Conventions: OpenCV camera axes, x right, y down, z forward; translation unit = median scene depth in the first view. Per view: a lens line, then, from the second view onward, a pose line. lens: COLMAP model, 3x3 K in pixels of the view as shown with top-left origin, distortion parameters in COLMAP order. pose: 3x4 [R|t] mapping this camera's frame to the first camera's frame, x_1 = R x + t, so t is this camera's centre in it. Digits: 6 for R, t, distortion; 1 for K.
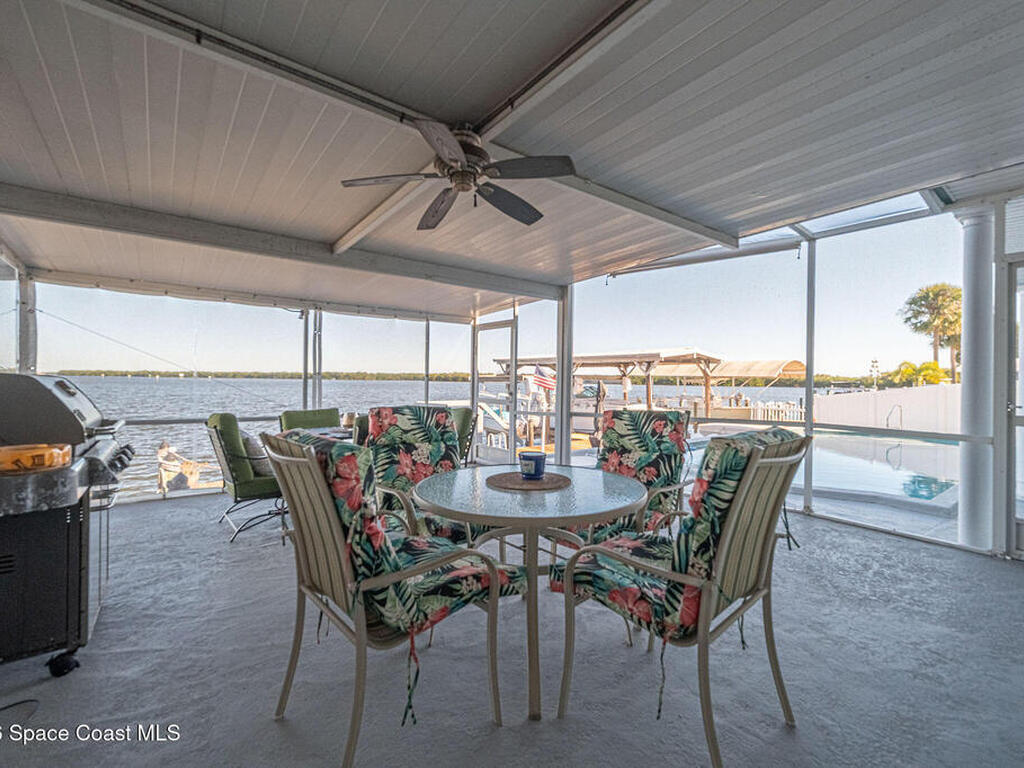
lens RADIAL K [[461.6, 0, 525.5], [0, 461.6, 377.2], [0, 0, 1]] dist [-0.008831, -0.000628]
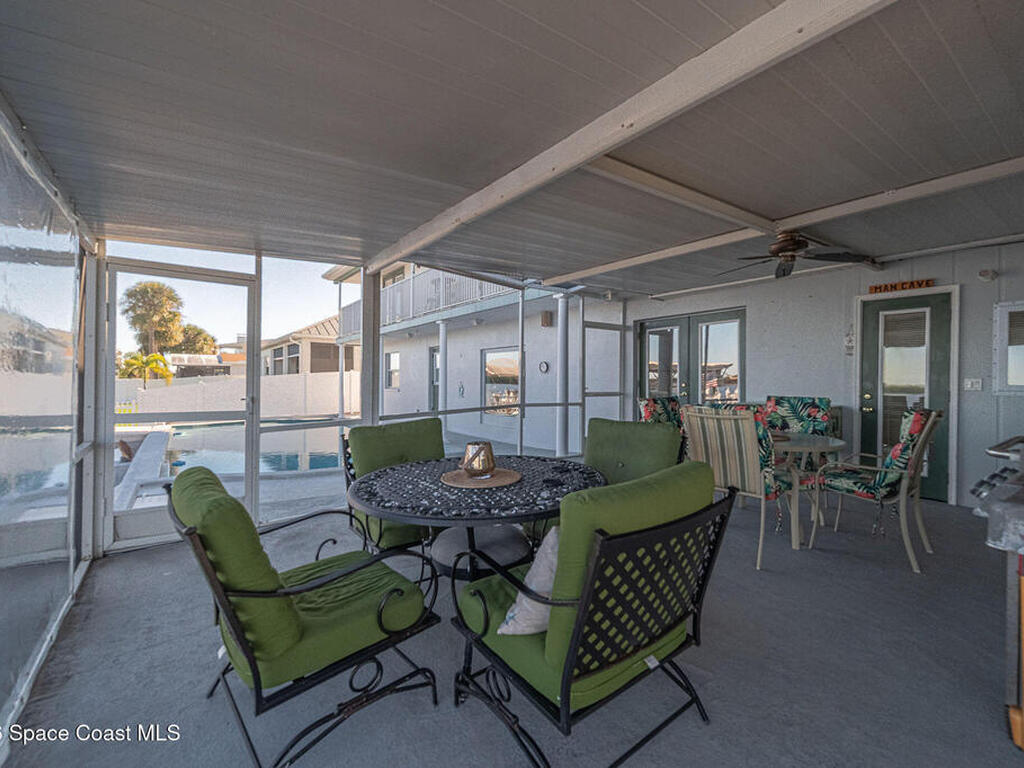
lens RADIAL K [[461.6, 0, 525.5], [0, 461.6, 377.2], [0, 0, 1]] dist [-0.008831, -0.000628]
pose [[0.026309, -0.006391, 0.999633, -0.614234], [-0.009844, 0.999929, 0.006652, -0.001125], [-0.999605, -0.010015, 0.026244, 0.633122]]
